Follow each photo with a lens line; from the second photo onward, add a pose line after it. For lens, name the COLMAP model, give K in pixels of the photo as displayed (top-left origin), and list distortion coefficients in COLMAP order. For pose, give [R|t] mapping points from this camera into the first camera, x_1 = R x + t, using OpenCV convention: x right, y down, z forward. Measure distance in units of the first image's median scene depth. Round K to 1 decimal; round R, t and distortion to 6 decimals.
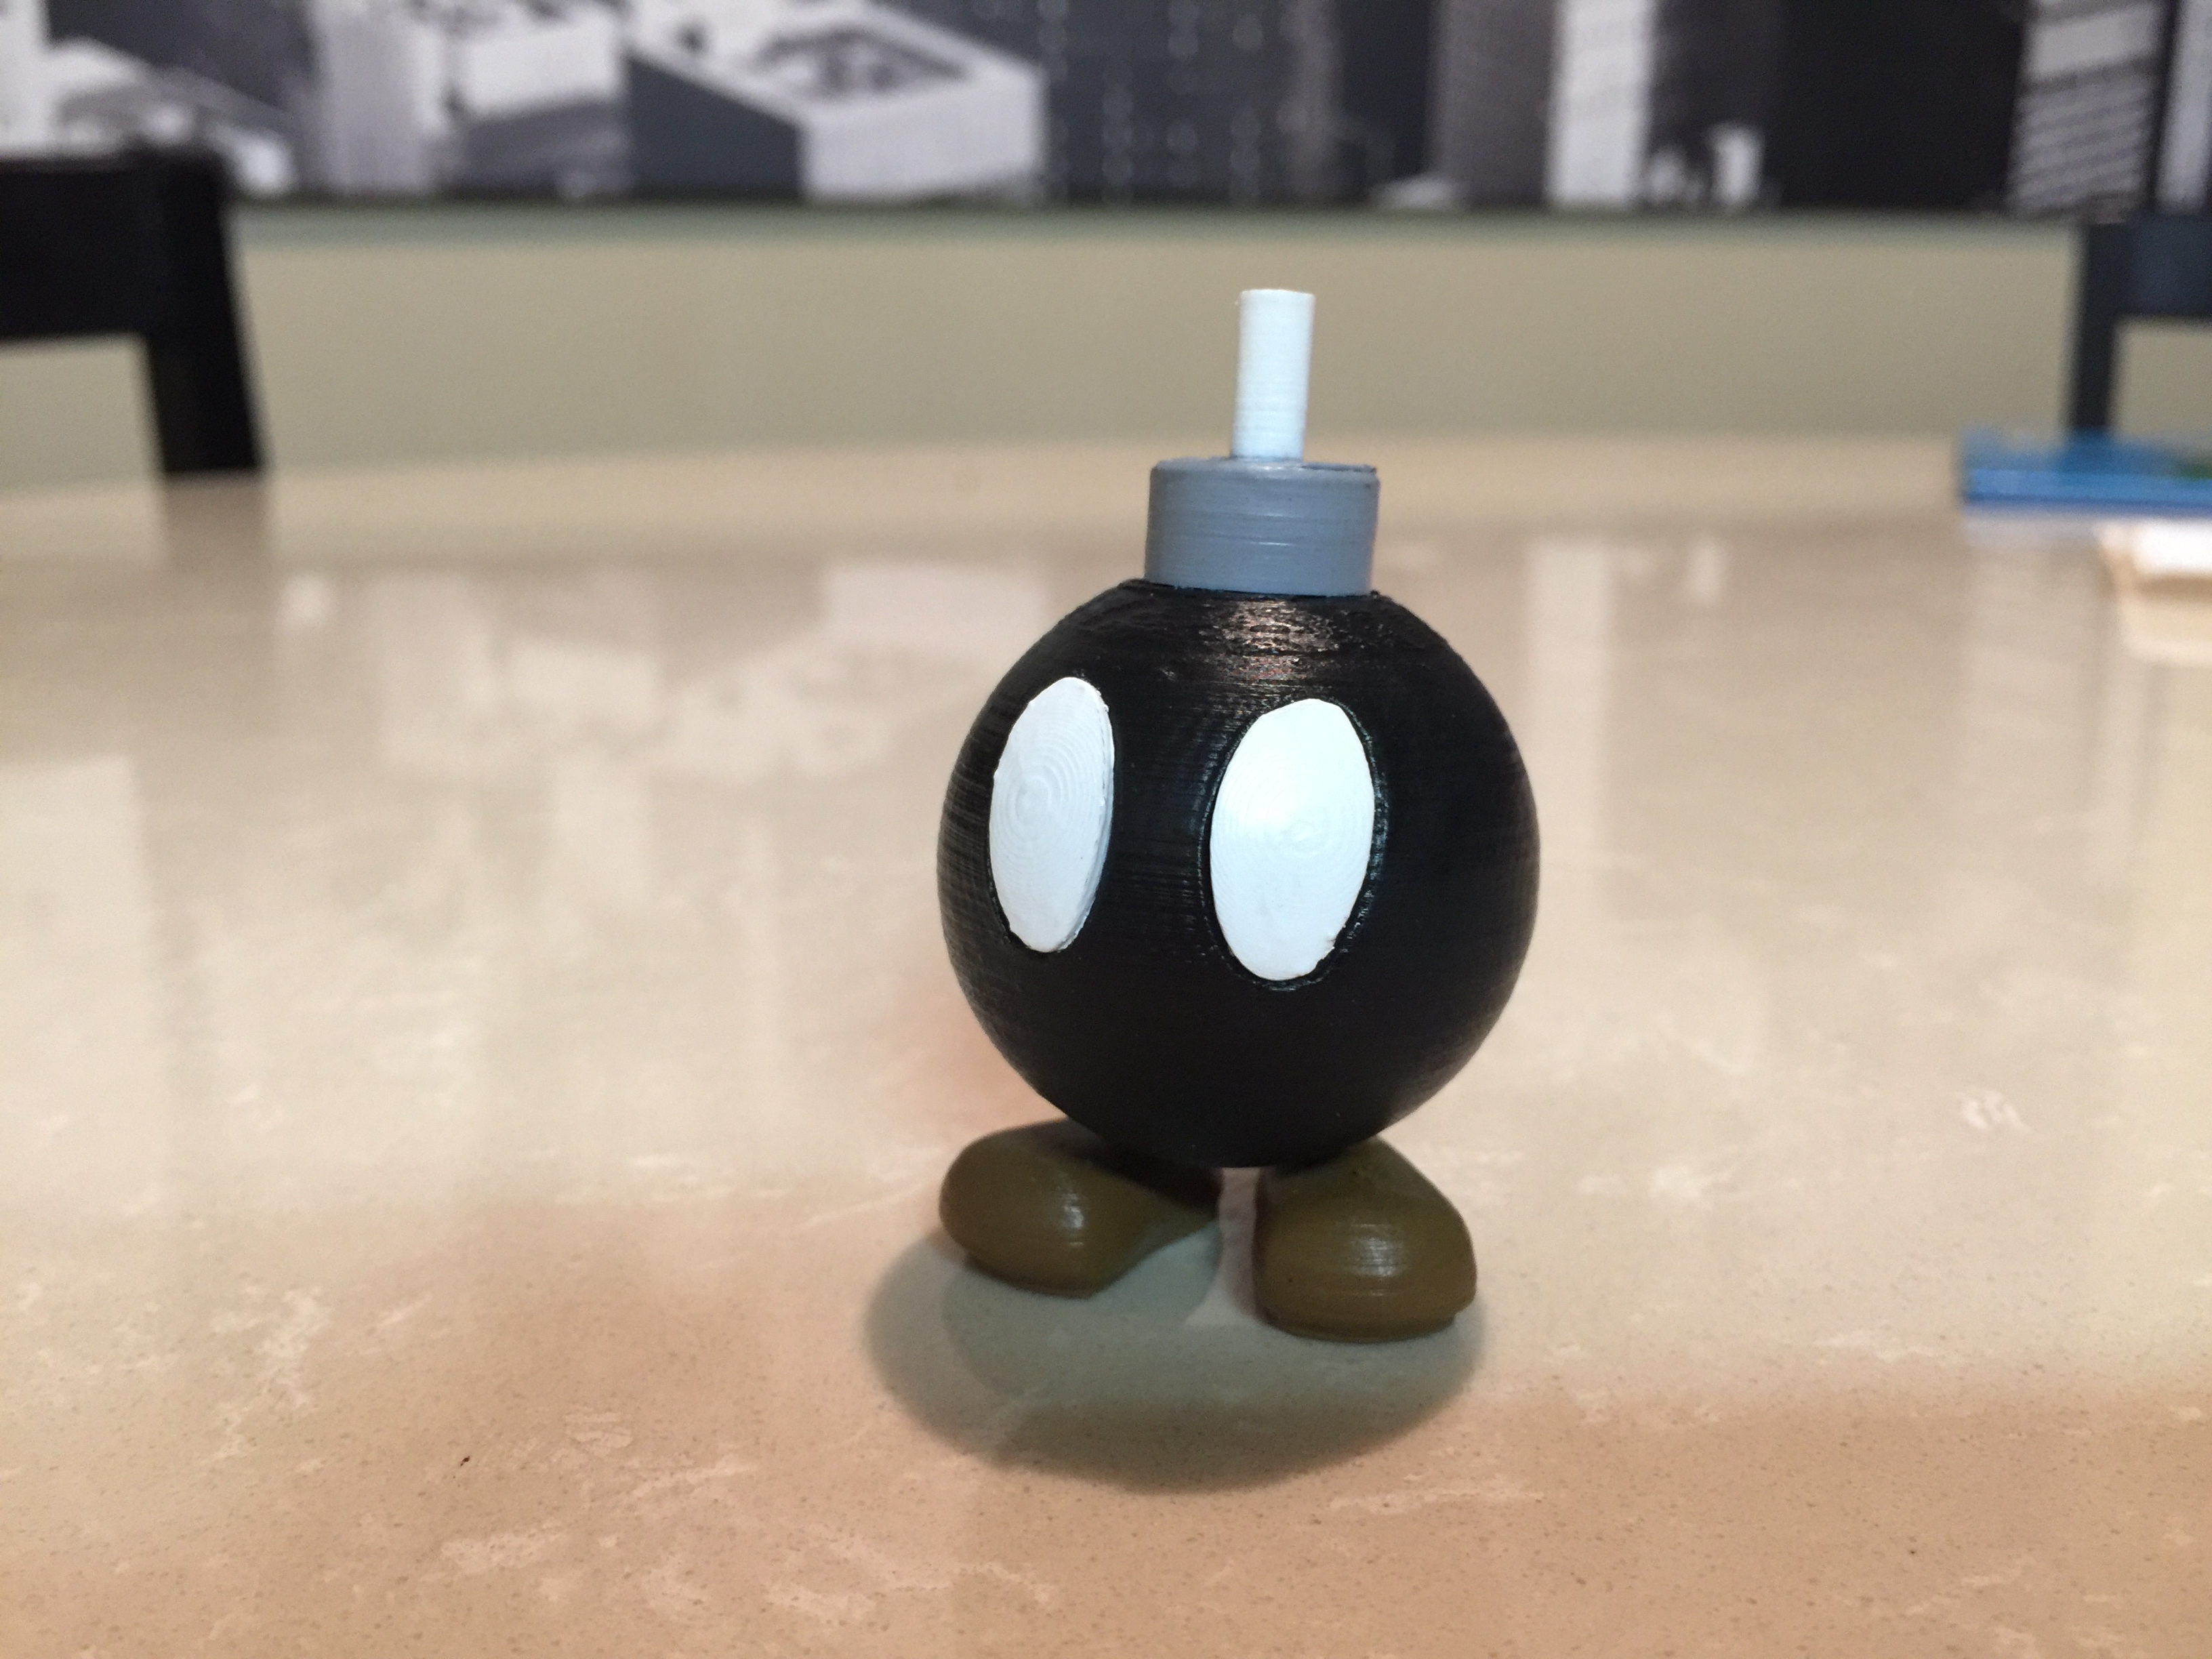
lens RADIAL K [[2089.9, 0, 1071.4], [0, 2089.9, 829.1], [0, 0, 1]] dist [0.106432, 0.000928]
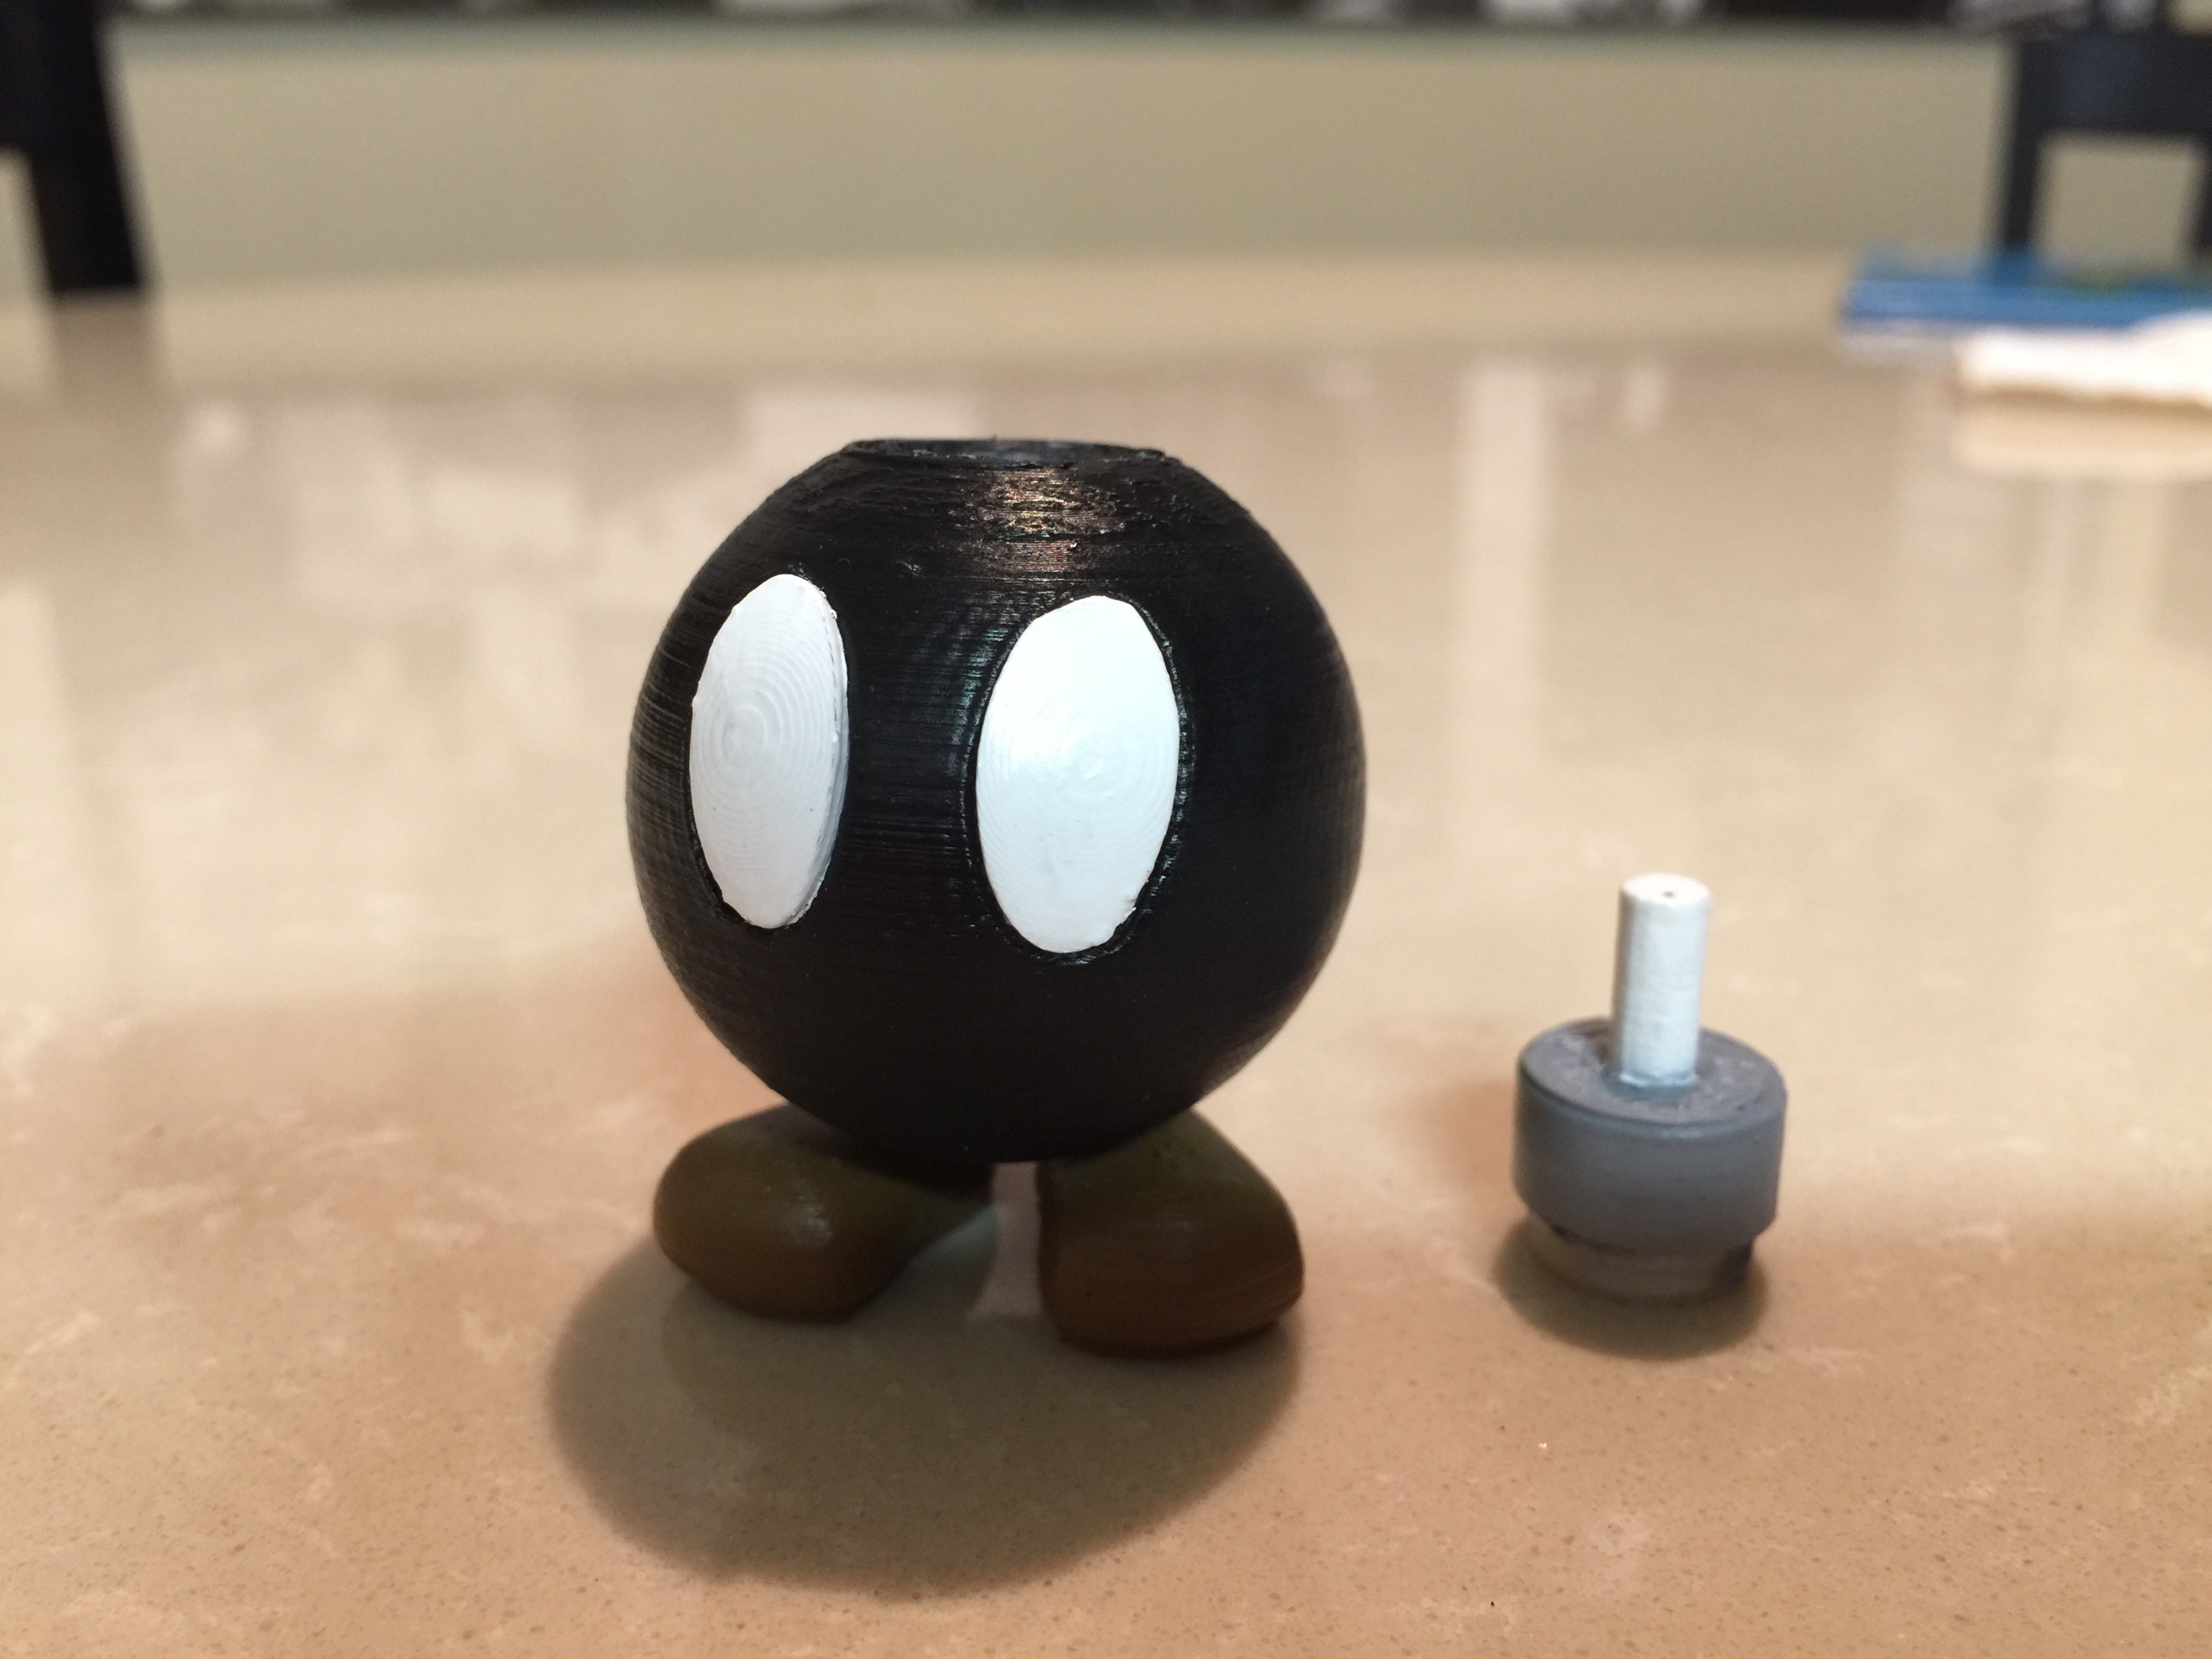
lens RADIAL K [[2089.9, 0, 1071.4], [0, 2089.9, 829.1], [0, 0, 1]] dist [0.106432, 0.000928]
pose [[0.990753, -0.046977, 0.127286, 0.001287], [0.037143, 0.996217, 0.078565, -0.036165], [-0.130495, -0.073111, 0.988750, 0.211110]]
